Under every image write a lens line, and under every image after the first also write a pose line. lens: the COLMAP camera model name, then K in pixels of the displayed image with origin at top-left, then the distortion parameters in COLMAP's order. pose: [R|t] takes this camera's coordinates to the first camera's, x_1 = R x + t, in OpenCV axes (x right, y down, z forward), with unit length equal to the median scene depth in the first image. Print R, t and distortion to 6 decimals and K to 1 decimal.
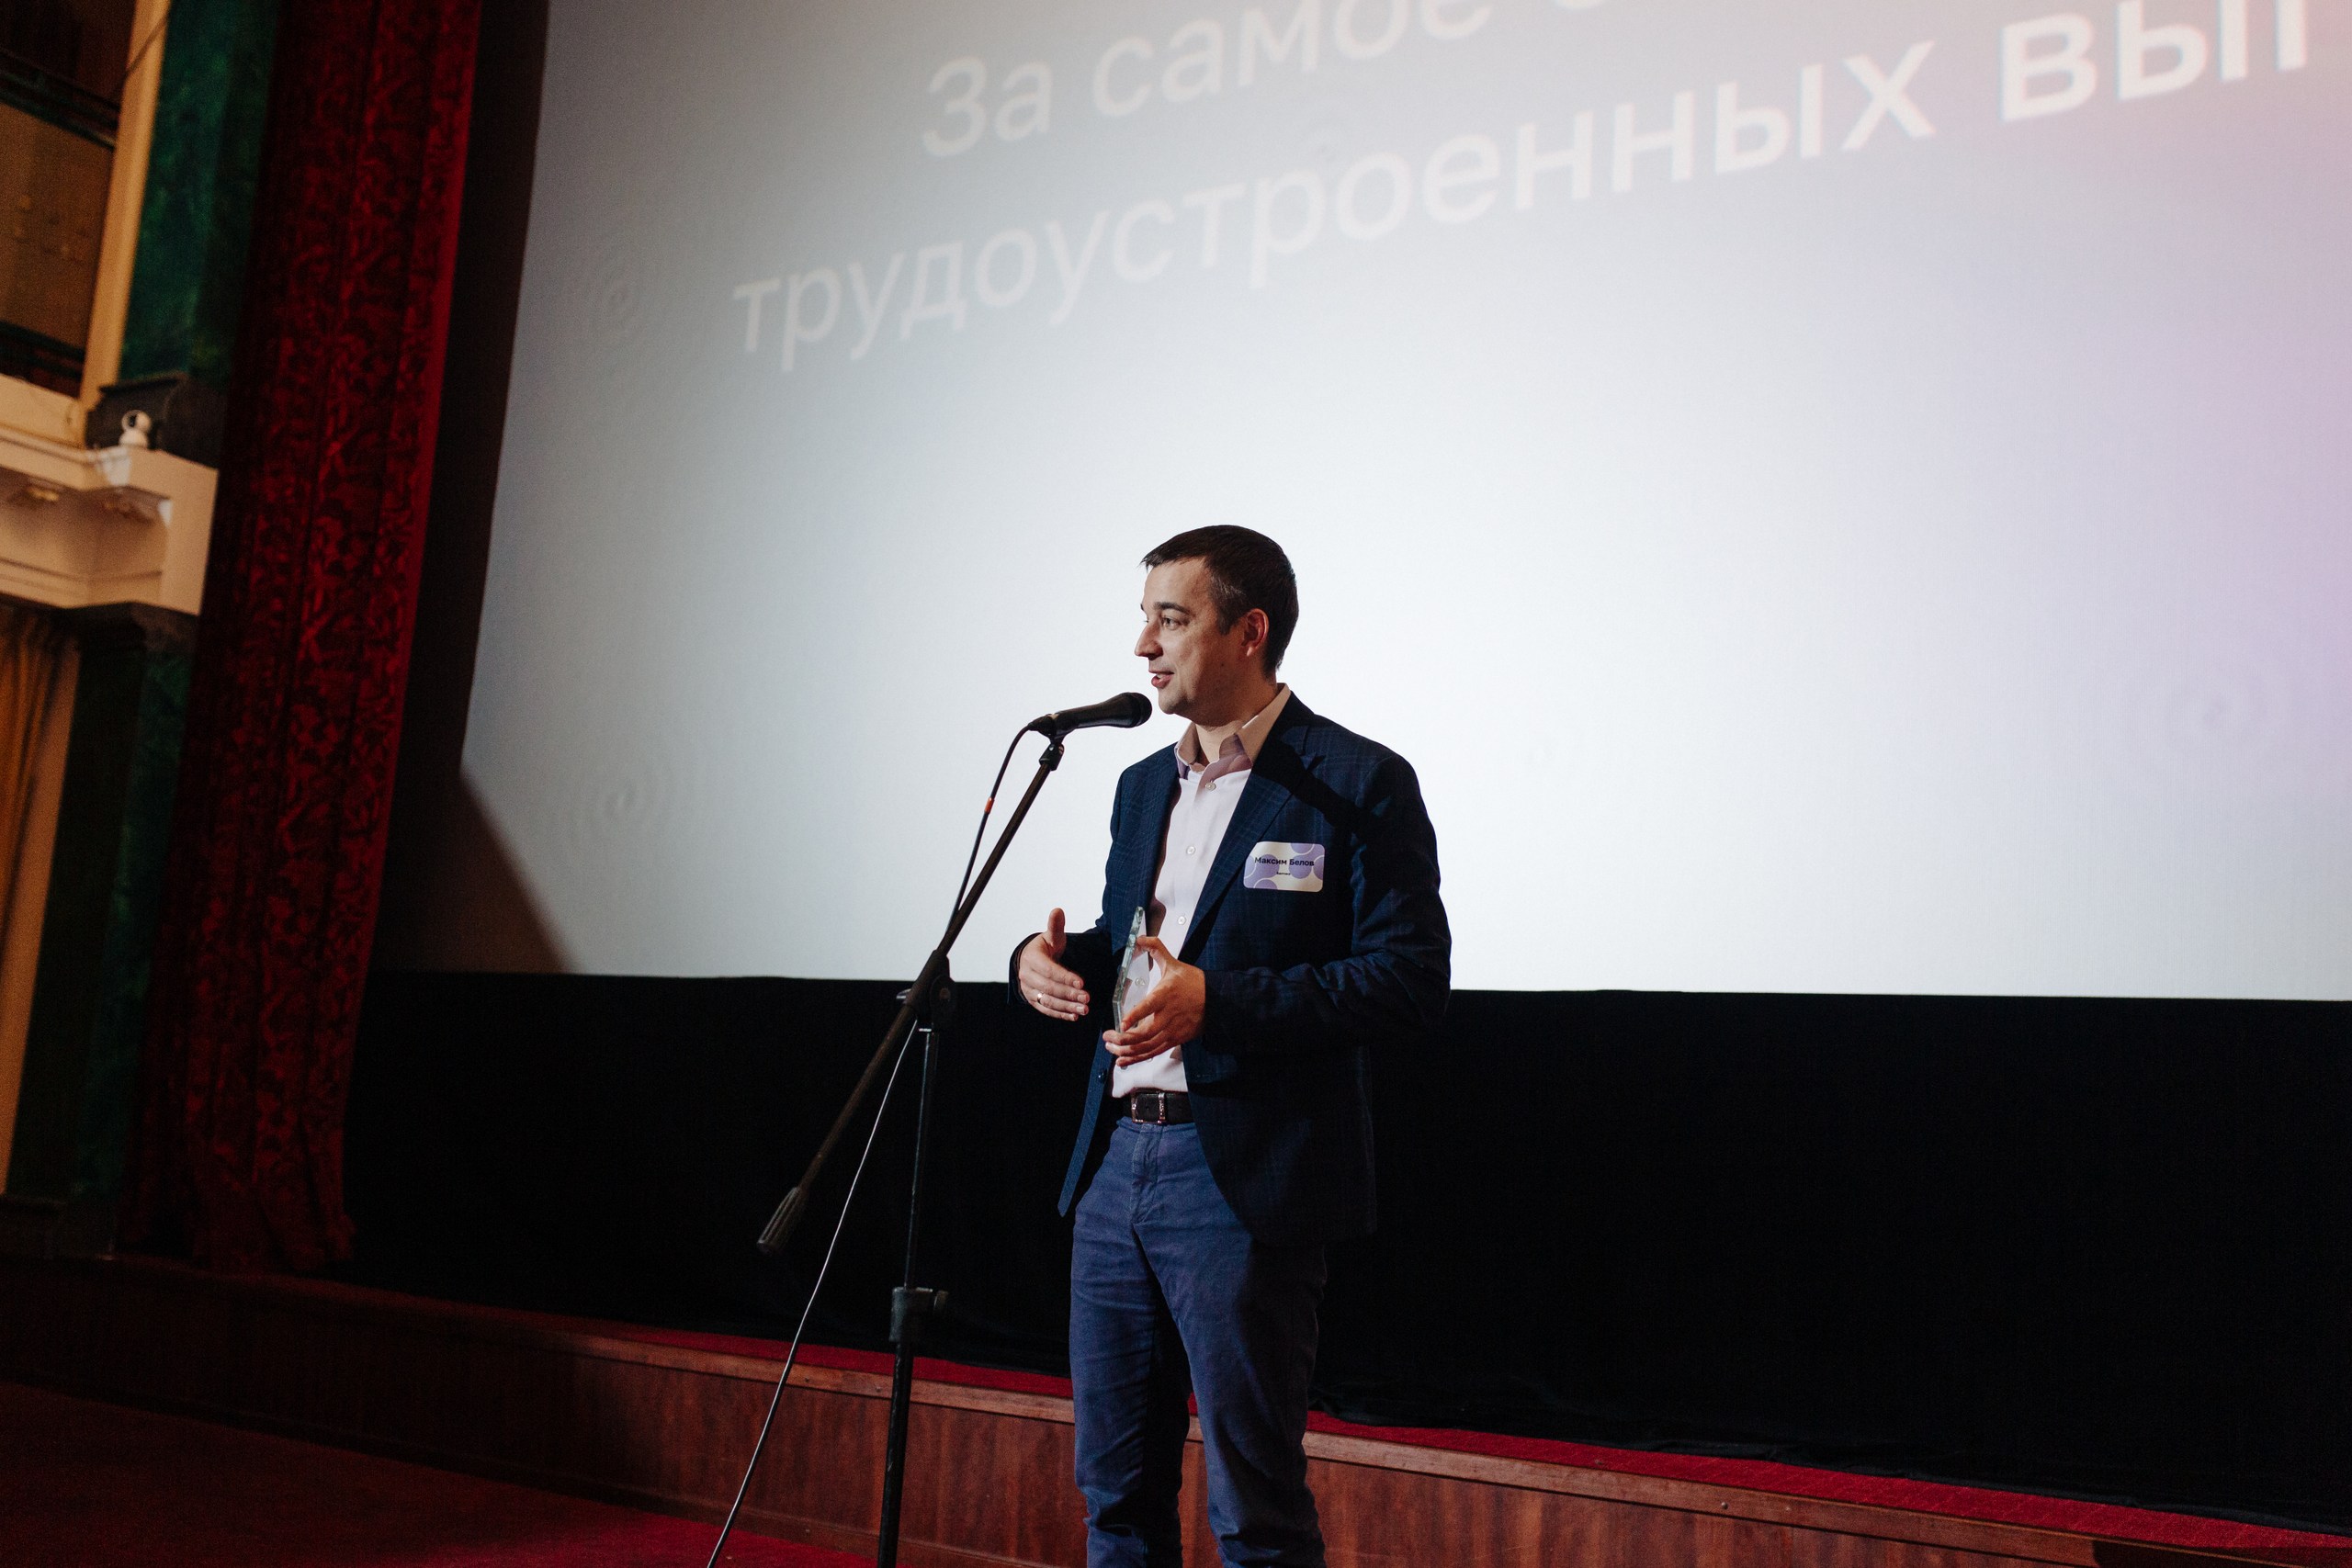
lens RADIAL K [[2245.3, 0, 1156.1], [0, 2245.3, 771.8], [0, 0, 1]] dist [0.005774, 0.000222]
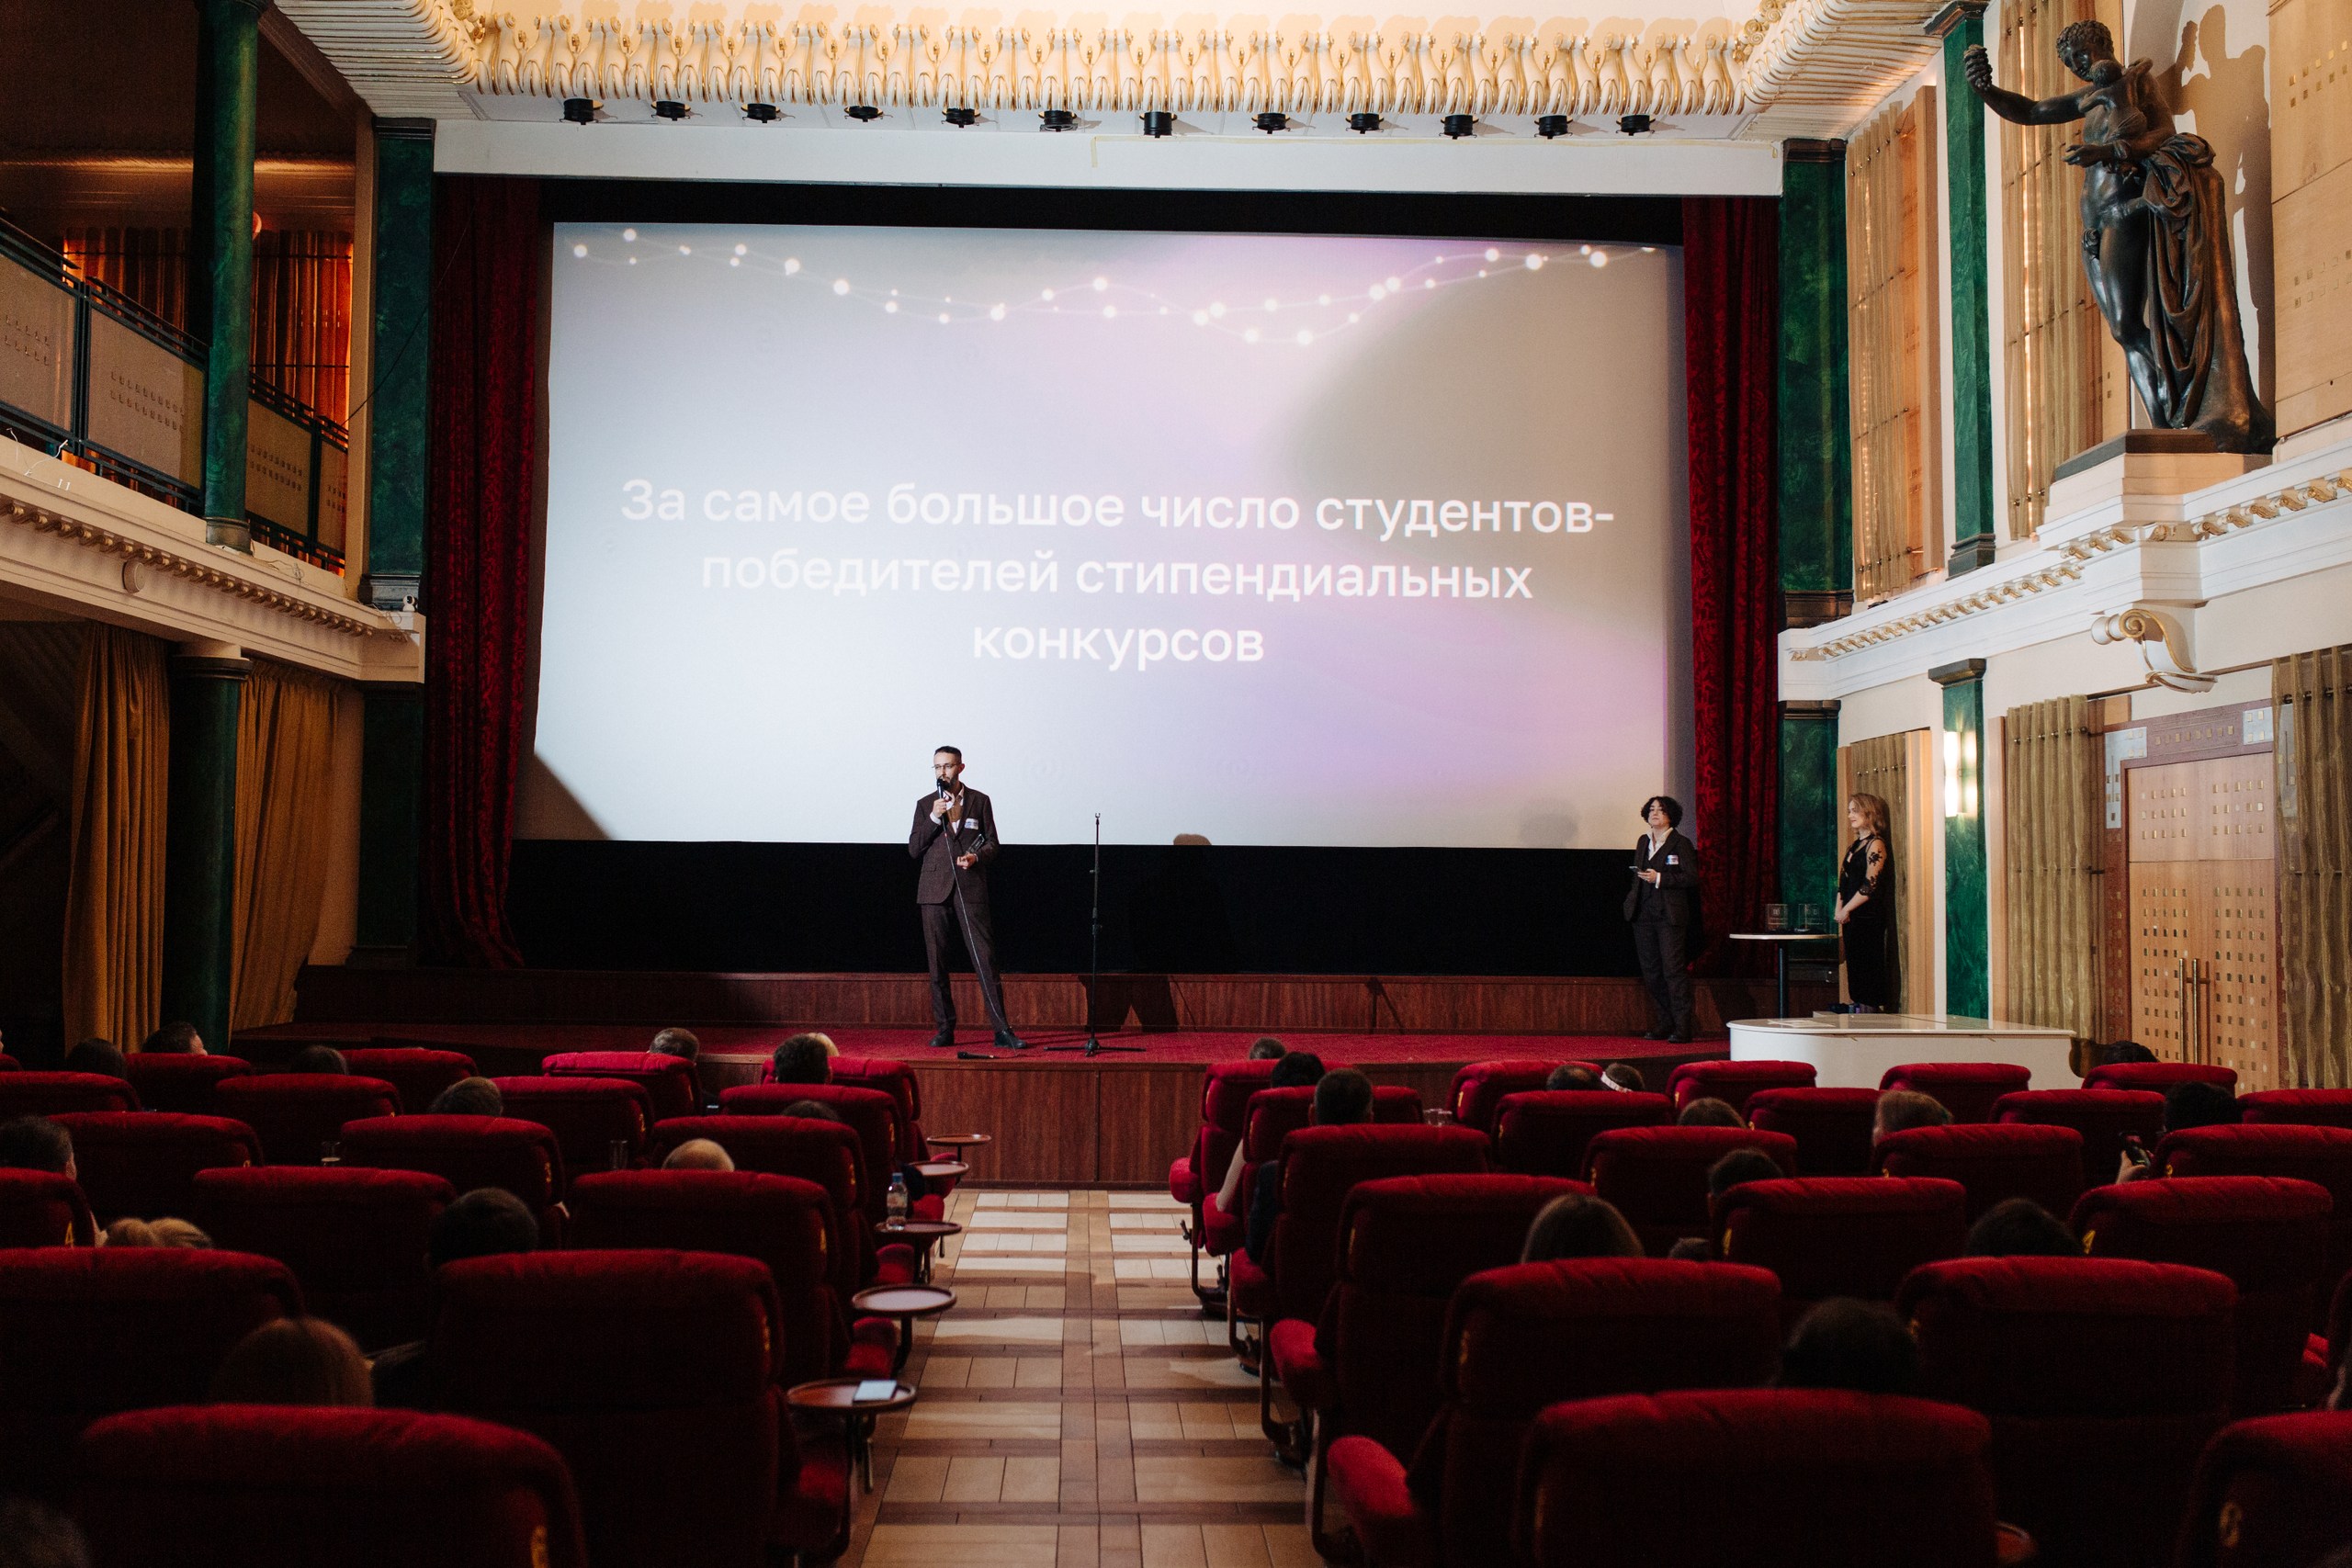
lens RADIAL K [[2240.5, 0, 1176.0], [0, 2240.5, 784.0], [0, 0, 1]] dist [-0.002344, 0.006353]
pose [[0.832615, -0.025928, 0.553244, -1.428205], [-0.048123, 0.991739, 0.118902, -0.372869], [-0.551757, -0.125623, 0.824490, -1.719125]]
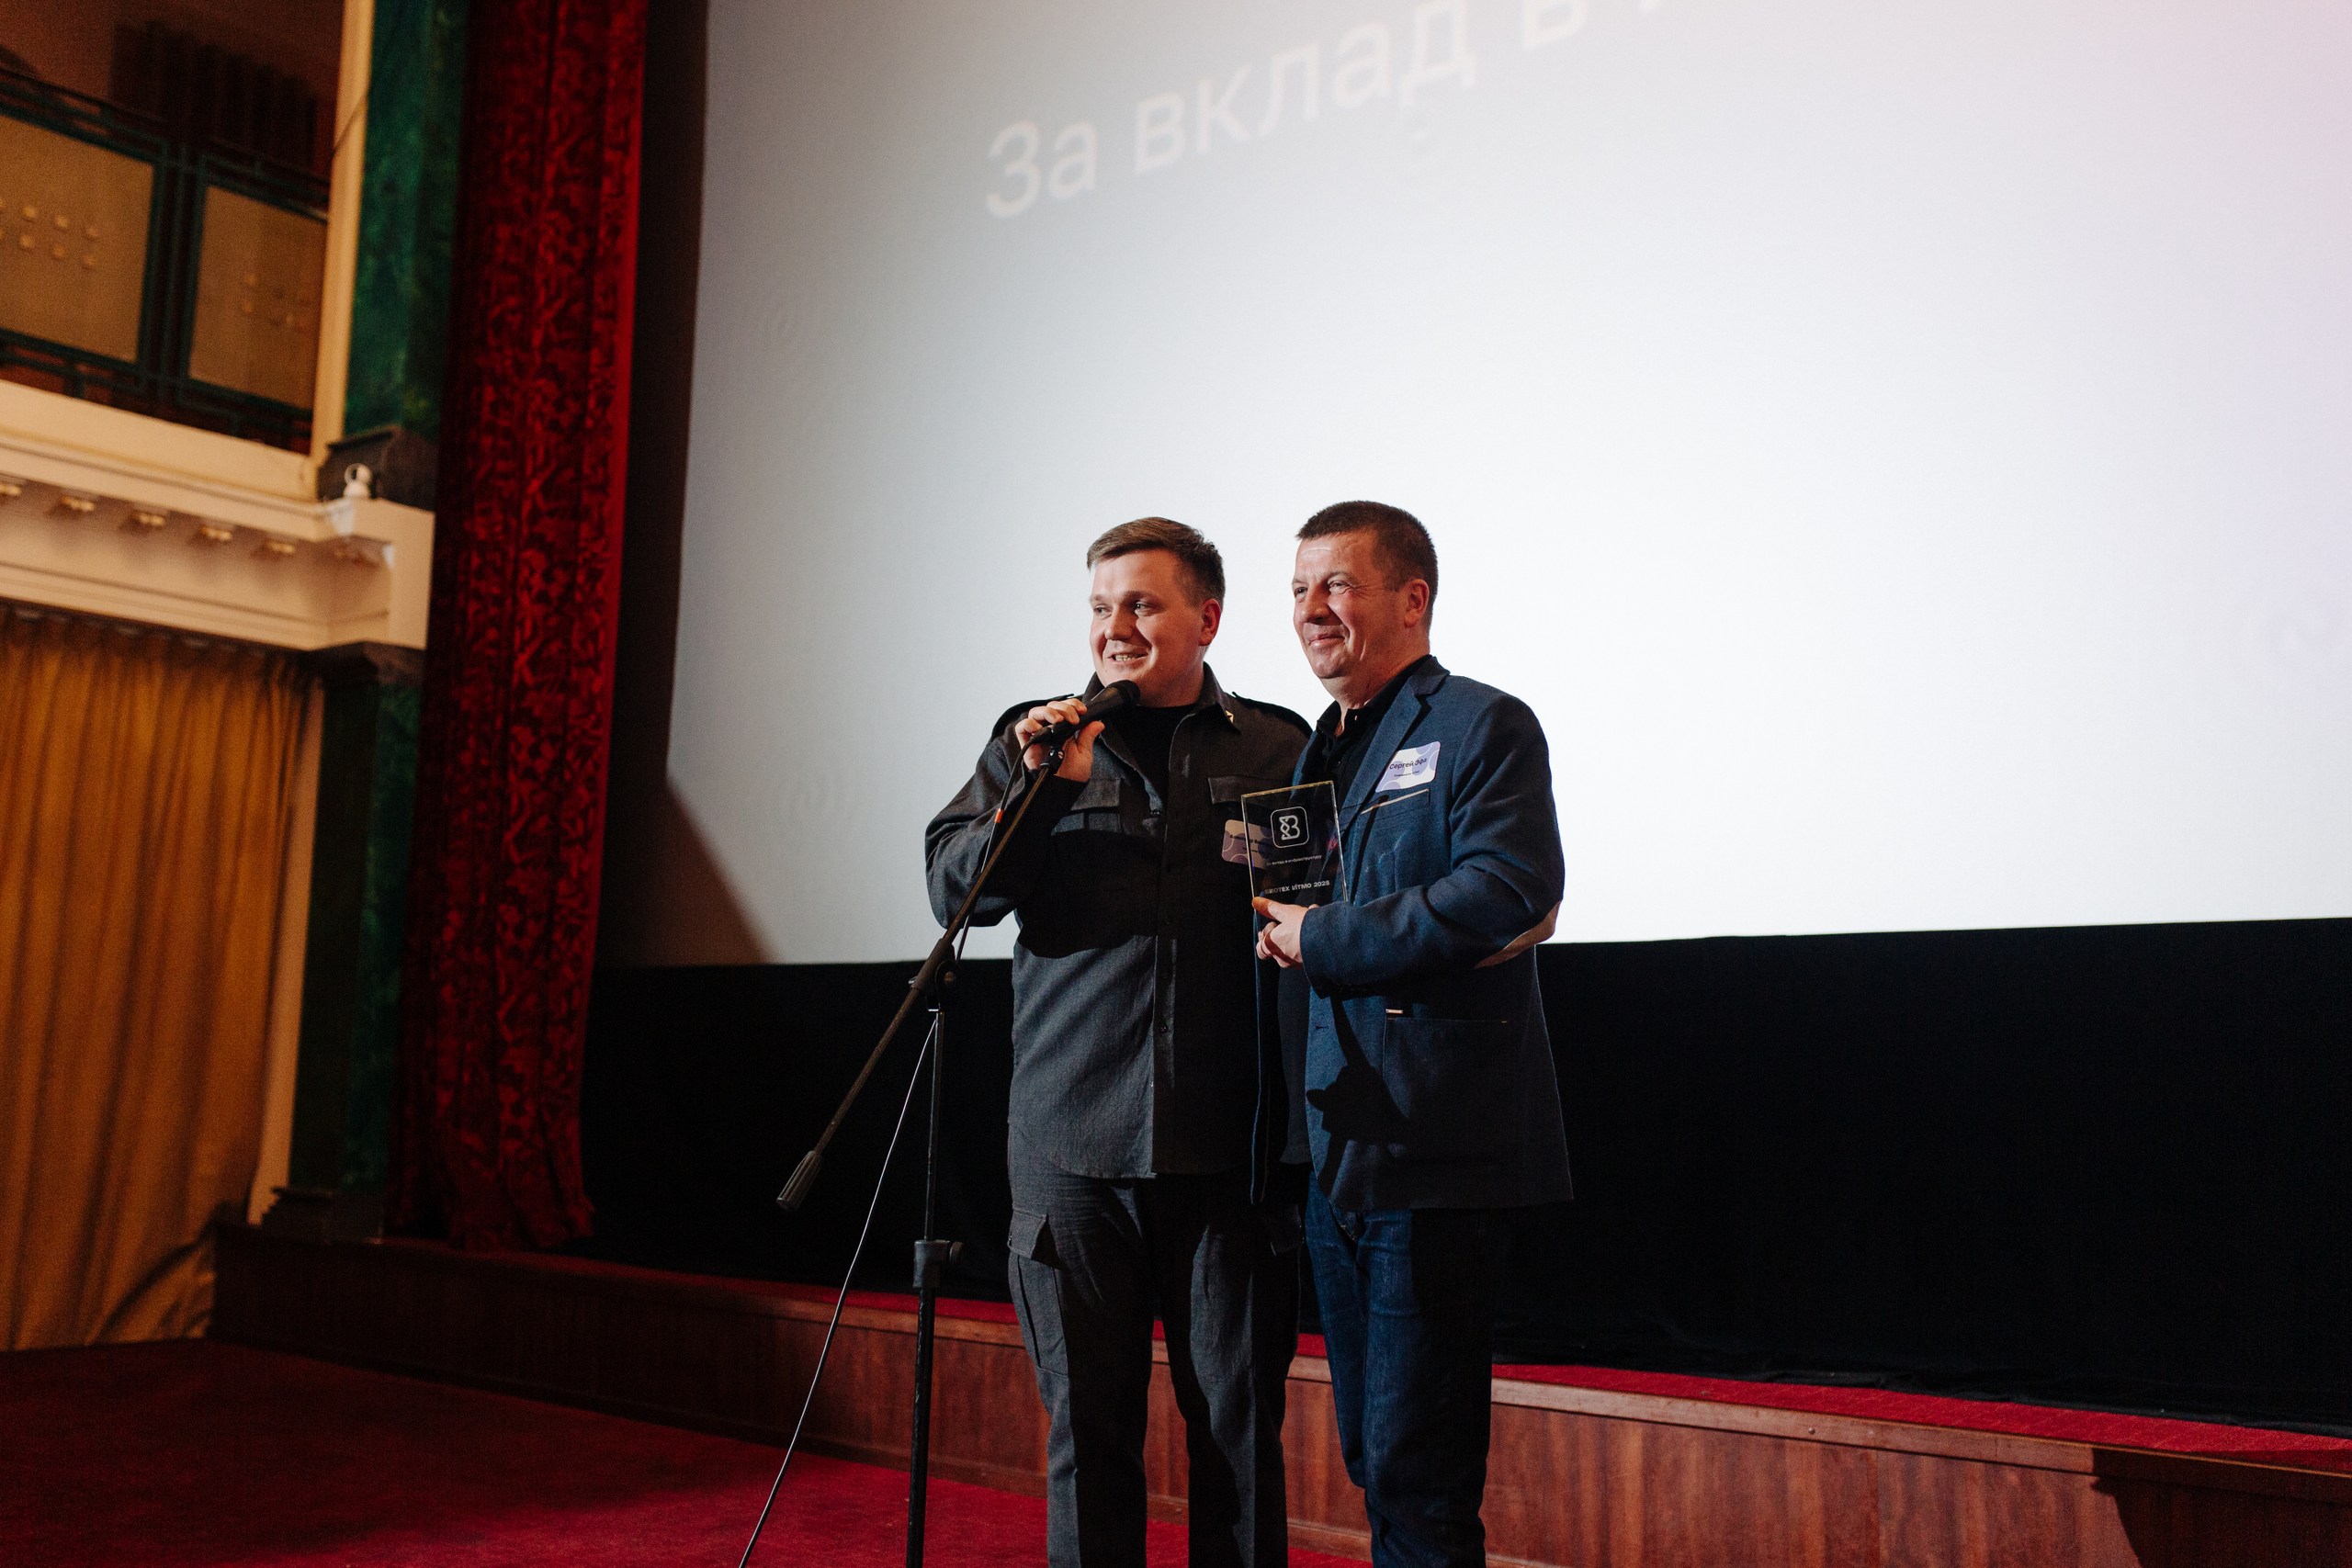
lens RADIAL K [[2269.7, 0, 1131.7], [0, 2269.7, 761.8], [0, 0, 1]] dist [0.018779, -0.023602]
pose [[0.989356, -0.056550, -0.134080, 0.076523], [0.058224, 0.998267, 0.008595, -0.006565], [0.133362, -0.016310, 0.990933, -0.057812]]
